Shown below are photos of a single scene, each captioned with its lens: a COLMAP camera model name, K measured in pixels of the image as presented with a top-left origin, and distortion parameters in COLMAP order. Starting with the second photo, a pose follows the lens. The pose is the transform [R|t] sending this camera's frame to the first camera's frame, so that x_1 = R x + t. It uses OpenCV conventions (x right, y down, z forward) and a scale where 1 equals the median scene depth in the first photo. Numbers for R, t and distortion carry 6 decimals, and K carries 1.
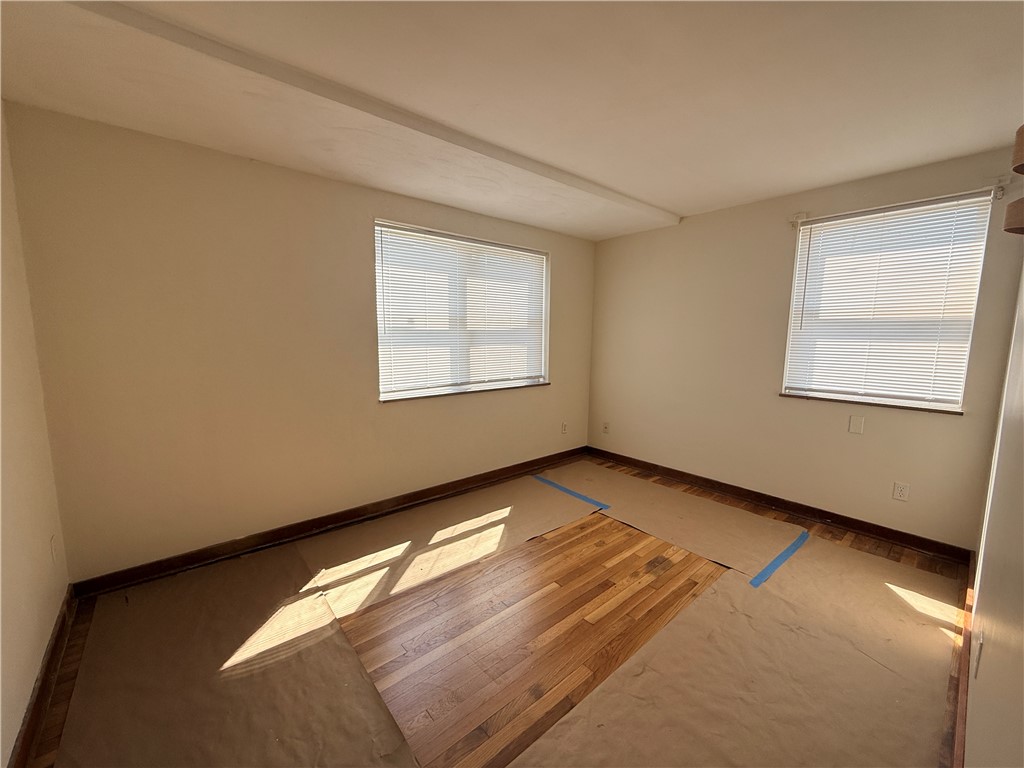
lens RADIAL K [[408.3, 0, 512.7], [0, 408.3, 383.0], [0, 0, 1]] dist [-0.001416, 0.000738]
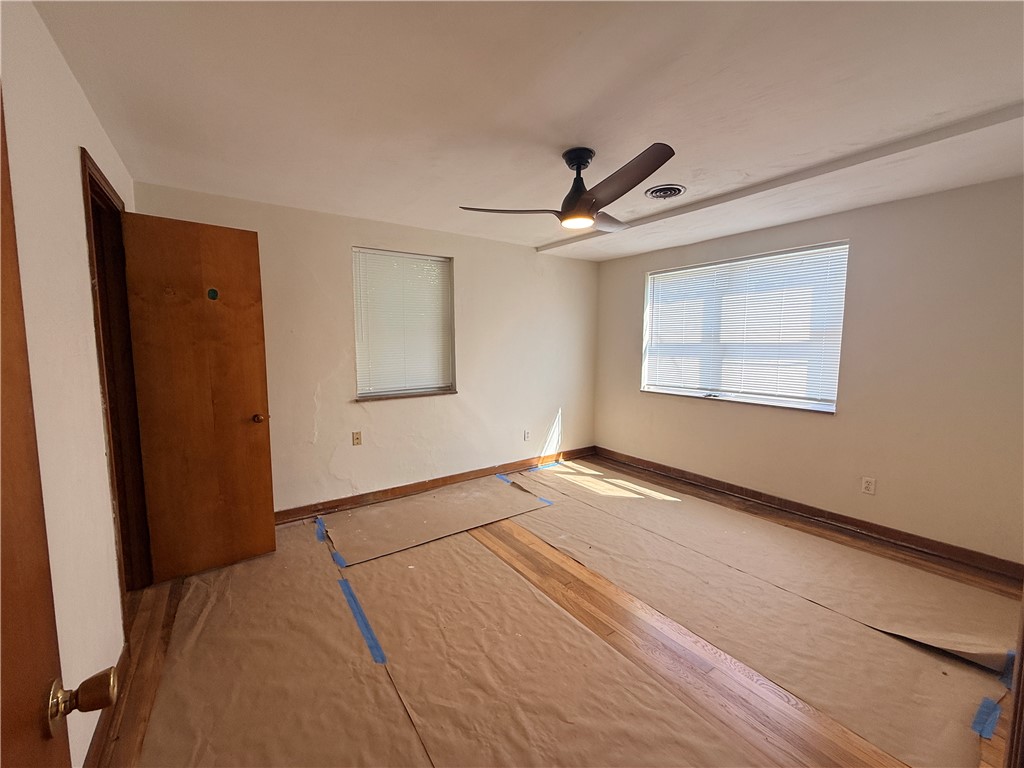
lens RADIAL K [[408.3, 0, 512.5], [0, 408.3, 383.8], [0, 0, 1]] dist [-0.001416, 0.000738]
pose [[-0.110724, 0.085645, -0.990154, 1.103479], [-0.118217, 0.988072, 0.098684, -0.068157], [0.986795, 0.127979, -0.099279, 0.609423]]
